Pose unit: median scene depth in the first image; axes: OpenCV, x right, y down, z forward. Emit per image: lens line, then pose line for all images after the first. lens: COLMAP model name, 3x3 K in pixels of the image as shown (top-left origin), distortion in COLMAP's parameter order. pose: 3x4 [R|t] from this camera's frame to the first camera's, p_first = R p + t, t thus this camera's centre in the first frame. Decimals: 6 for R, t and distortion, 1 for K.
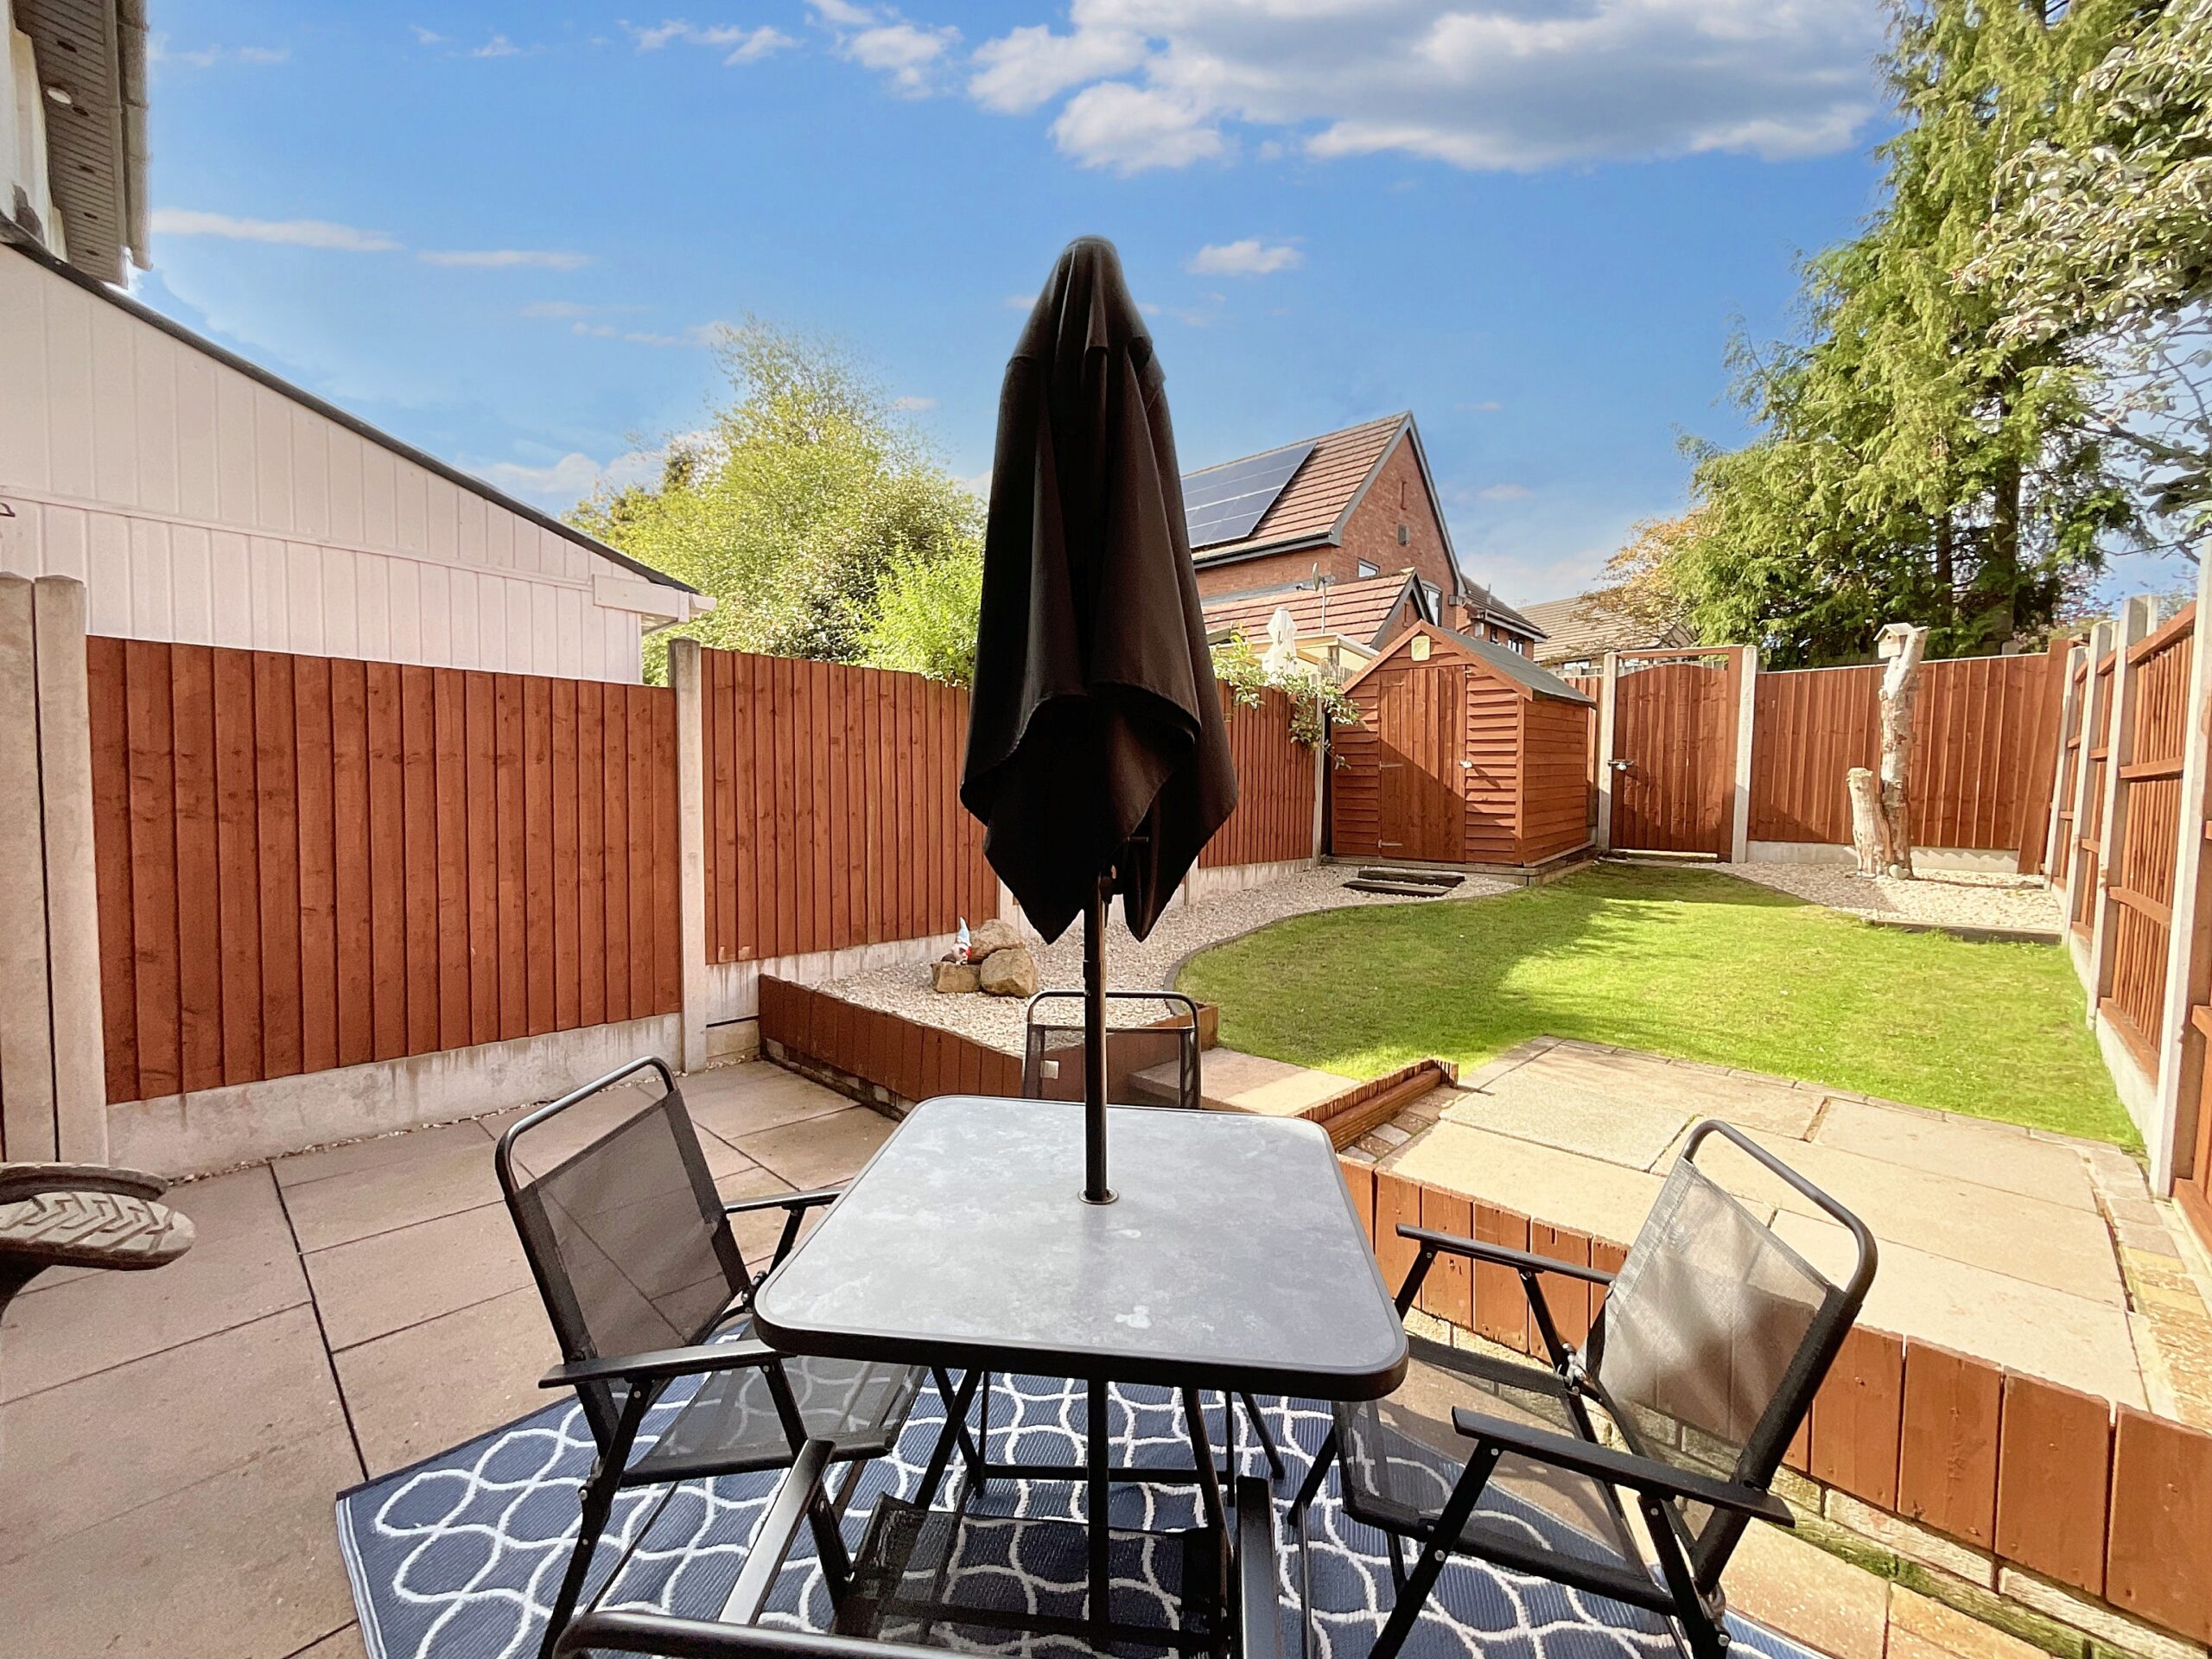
lens RADIAL K [[903.1, 0, 1108.8], [0, 903.1, 843.9], [0, 0, 1]] dist [-0.004661, -0.000146]
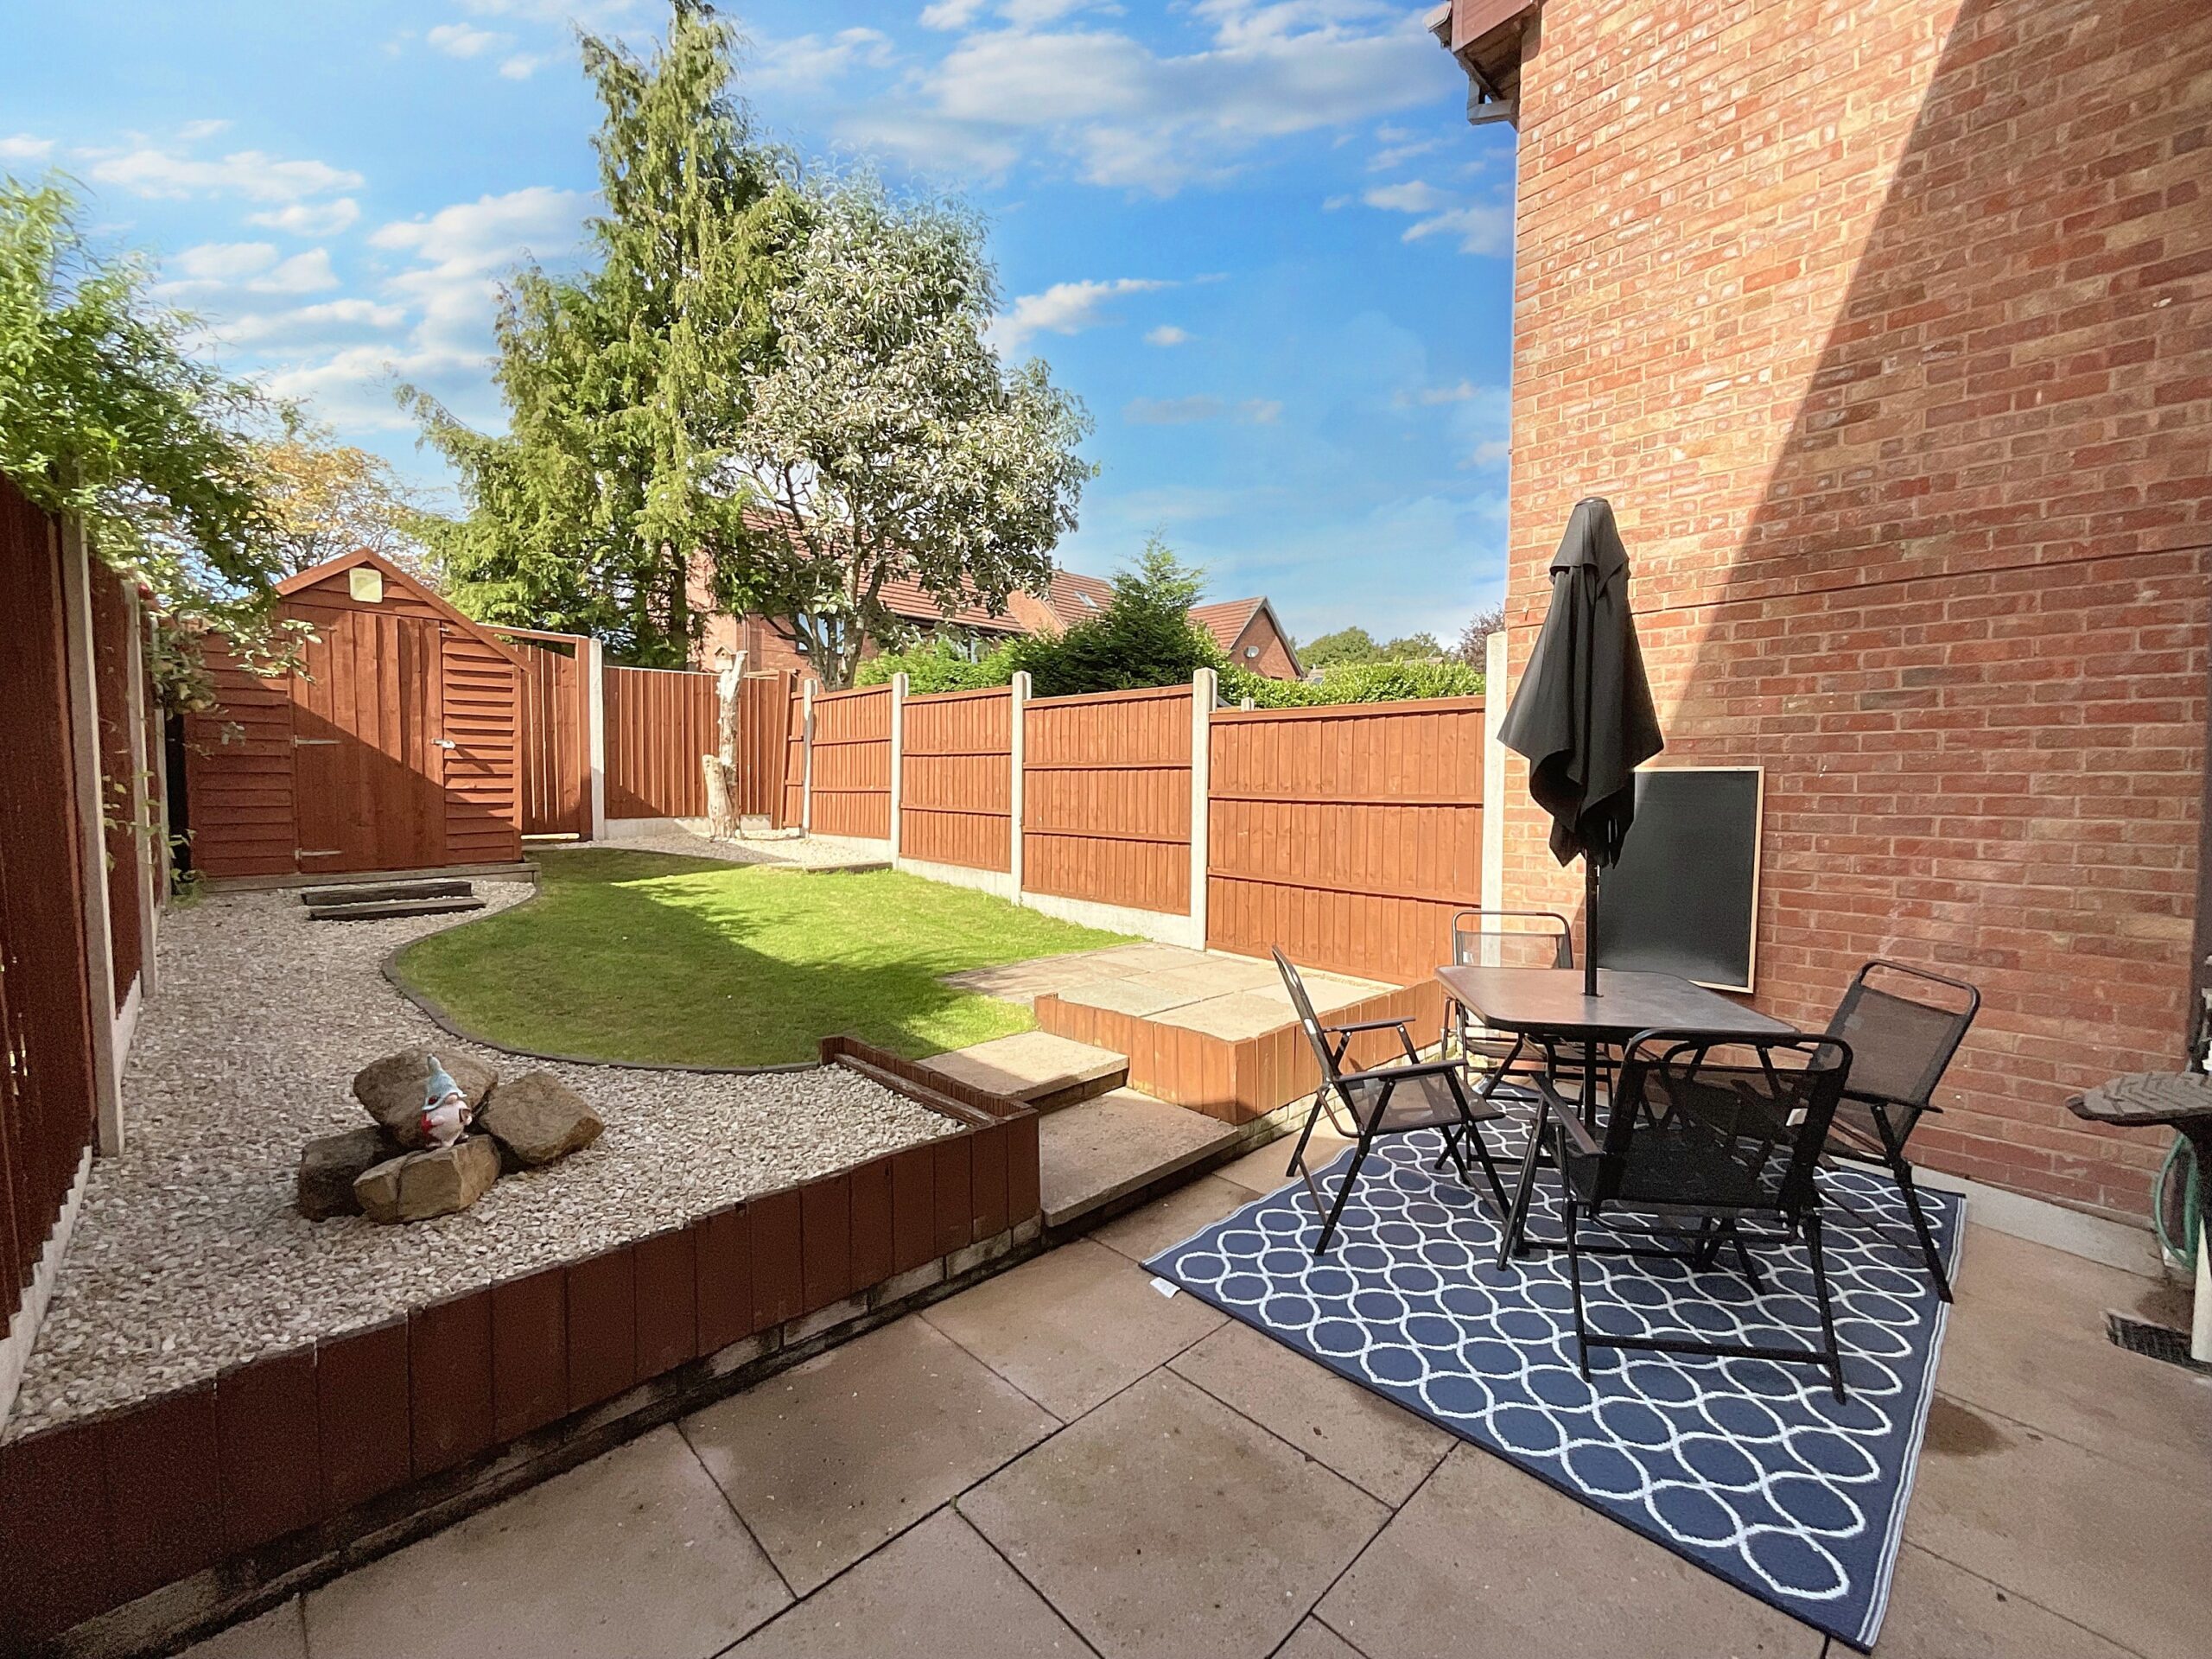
lens RADIAL K [[903.1, 0, 1107.2], [0, 903.1, 821.4], [0, 0, 1]] dist [-0.004661, -0.000146]
pose [[0.045870, -0.060368, 0.997122, -0.391397], [0.059727, 0.996552, 0.057586, -0.030569], [-0.997160, 0.056913, 0.049317, 0.378595]]
